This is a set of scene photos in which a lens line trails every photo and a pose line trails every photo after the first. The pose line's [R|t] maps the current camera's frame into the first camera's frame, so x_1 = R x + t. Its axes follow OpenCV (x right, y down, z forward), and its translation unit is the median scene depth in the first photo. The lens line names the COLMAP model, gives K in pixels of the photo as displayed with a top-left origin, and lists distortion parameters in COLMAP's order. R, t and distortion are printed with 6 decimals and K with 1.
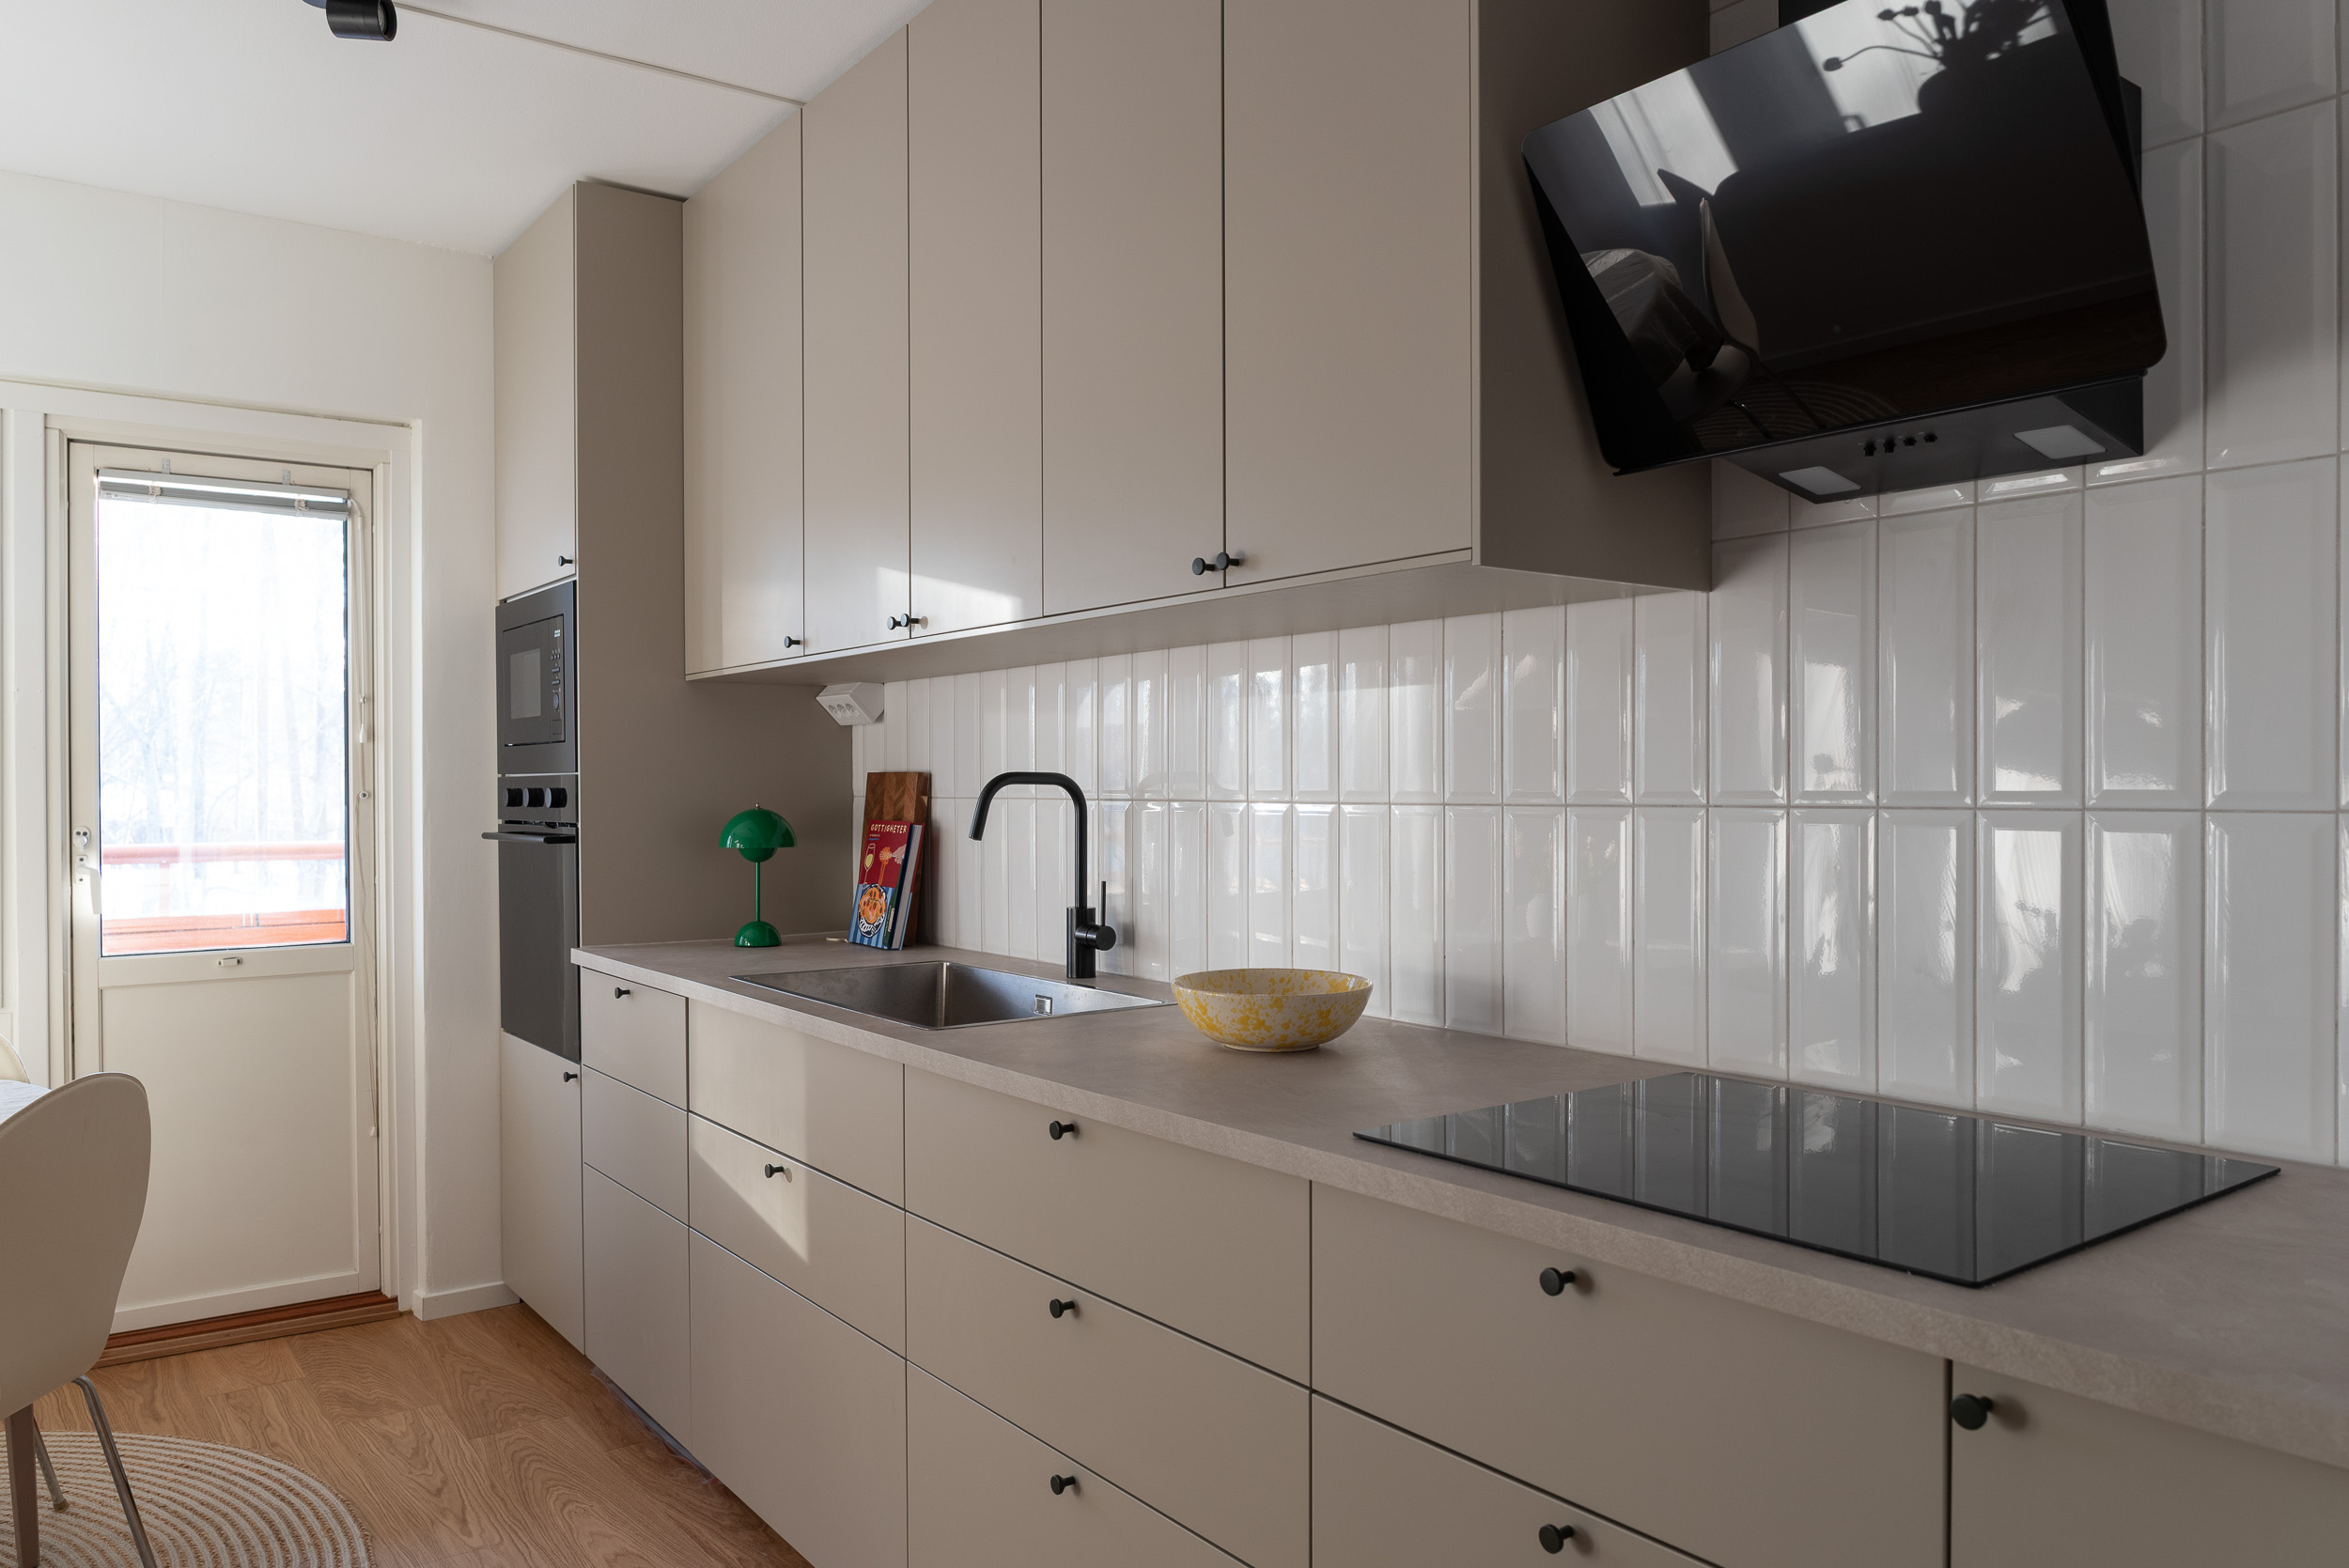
lens RADIAL K [[1606.4, 0, 1151.8], [0, 1606.4, 793.7], [0, 0, 1]] dist [-0.020561, 0.002834]
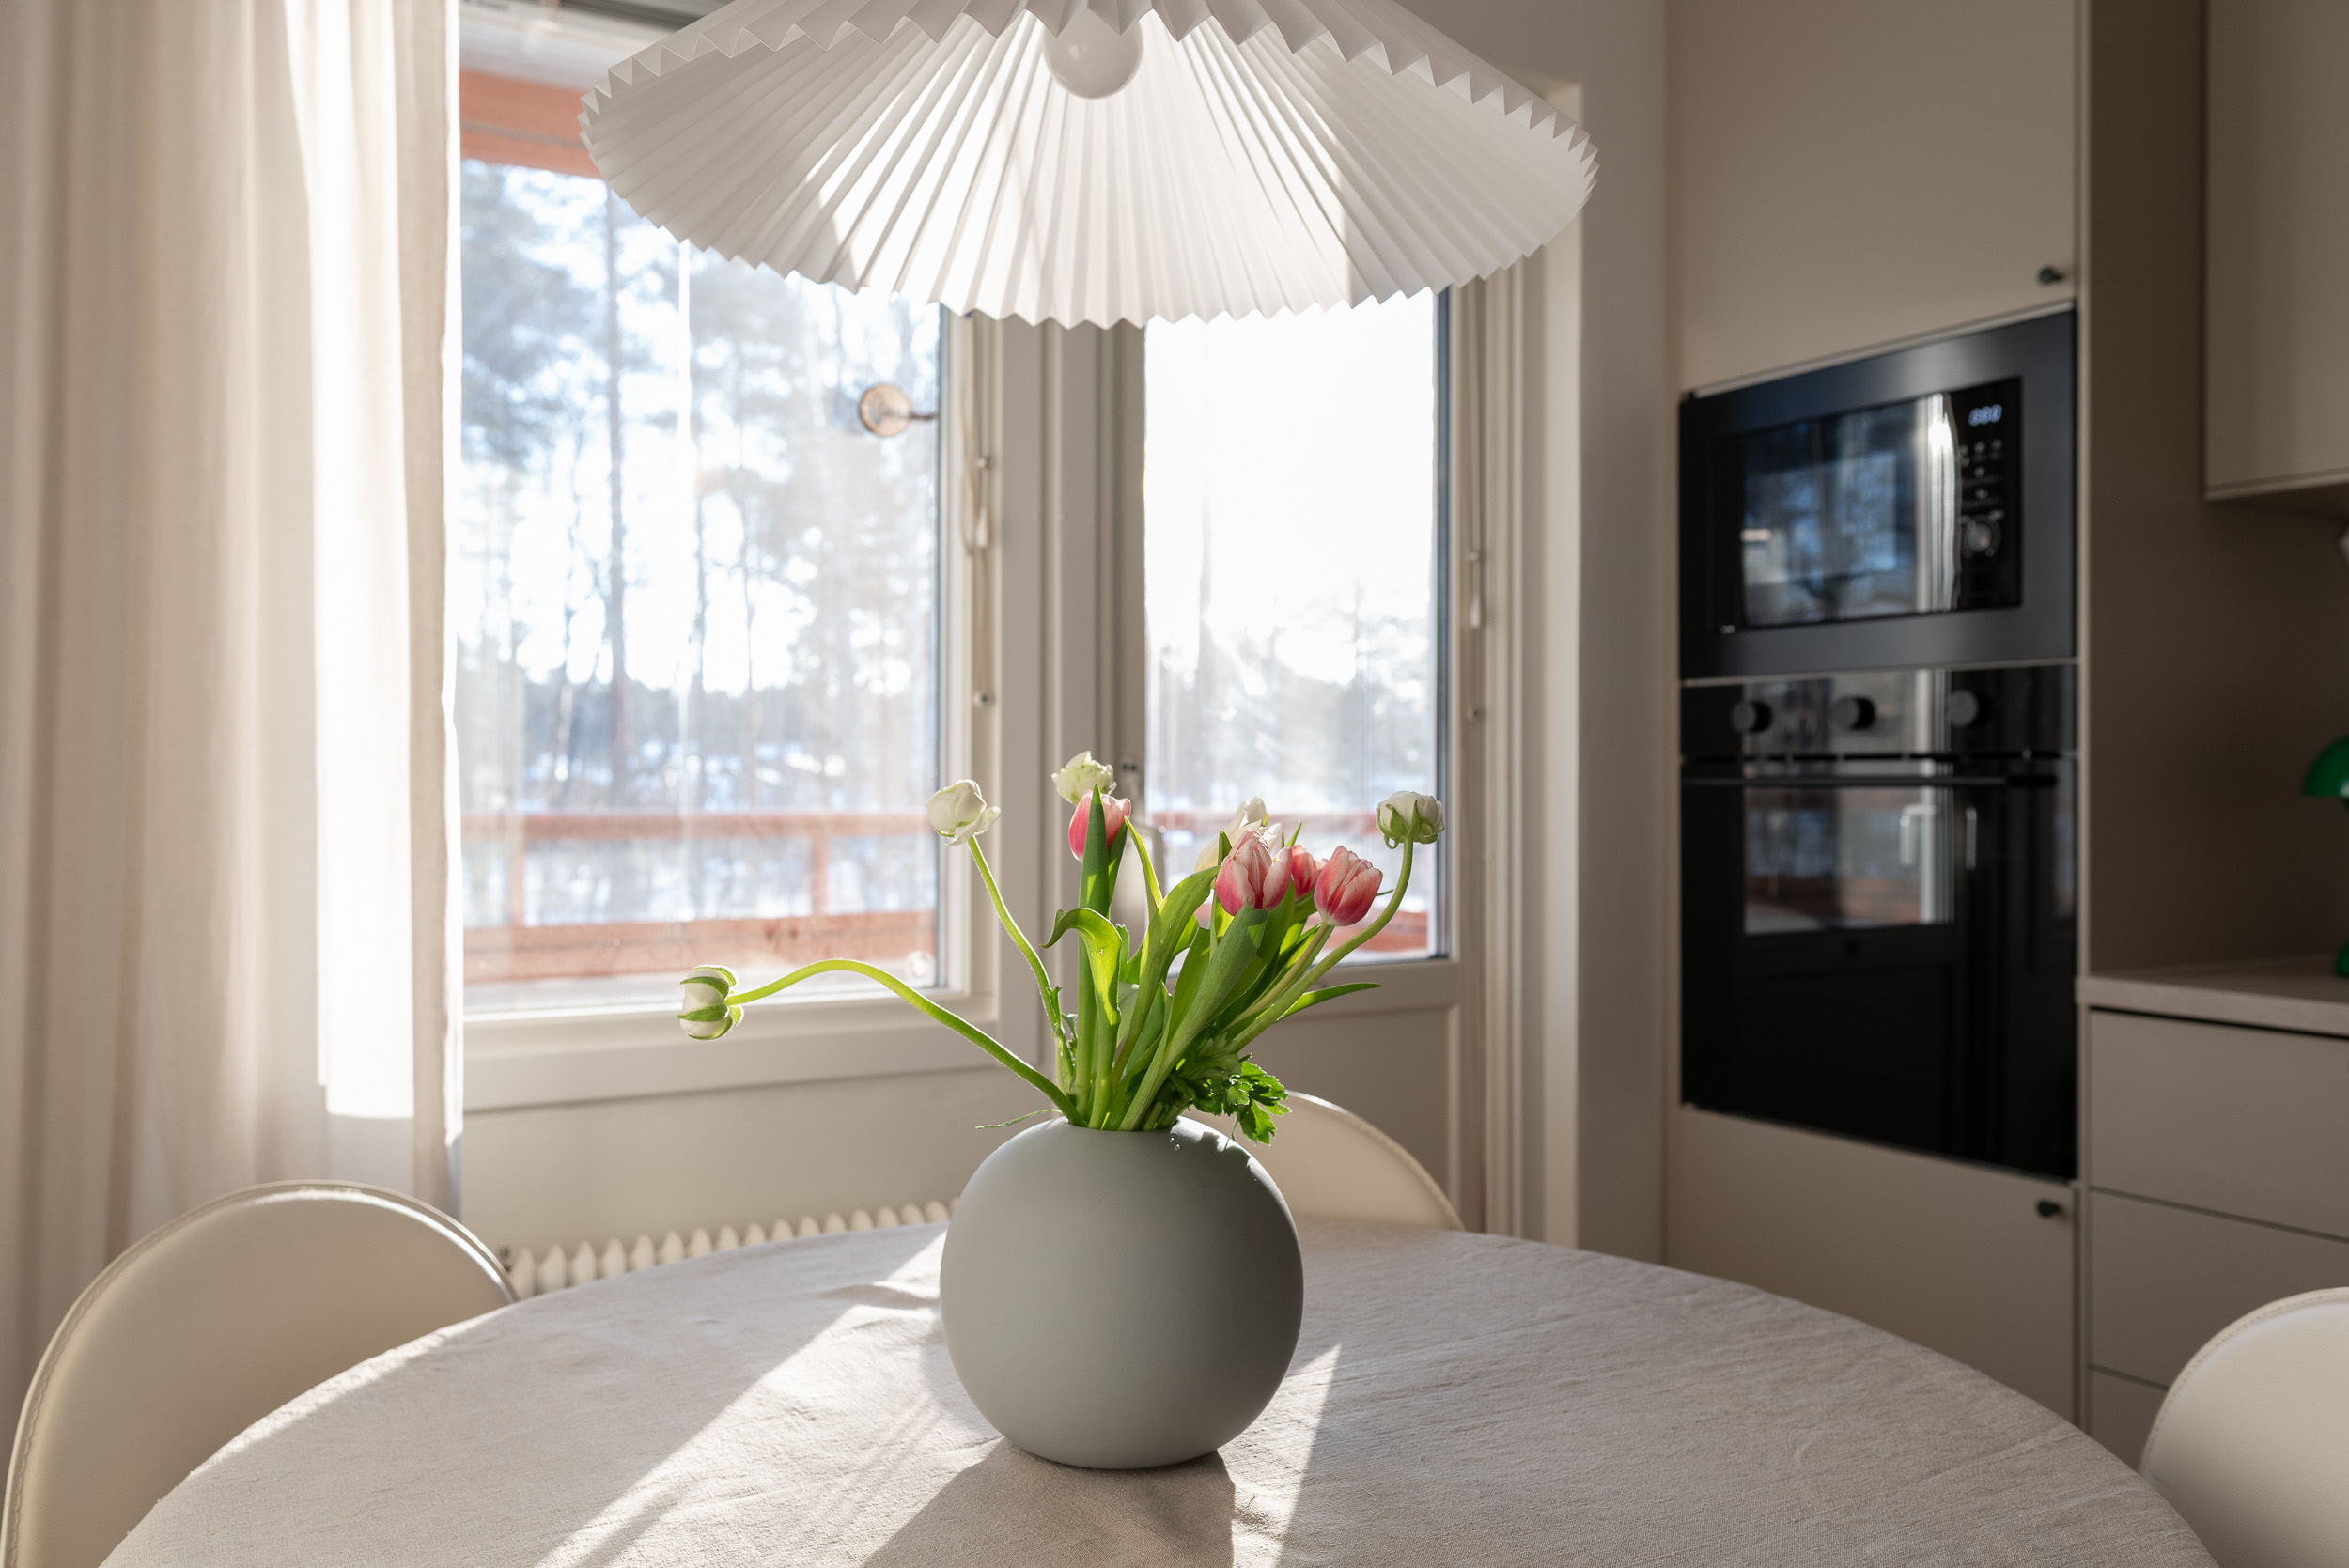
lens RADIAL K [[1872.8, 0, 1169.2], [0, 1872.8, 790.5], [0, 0, 1]] dist [-0.004676, -0.002102]
pose [[0.995815, 0.007379, -0.091090, -0.670085], [-0.007374, 0.999973, 0.000388, 0.037870], [0.091090, 0.000285, 0.995843, 0.360852]]
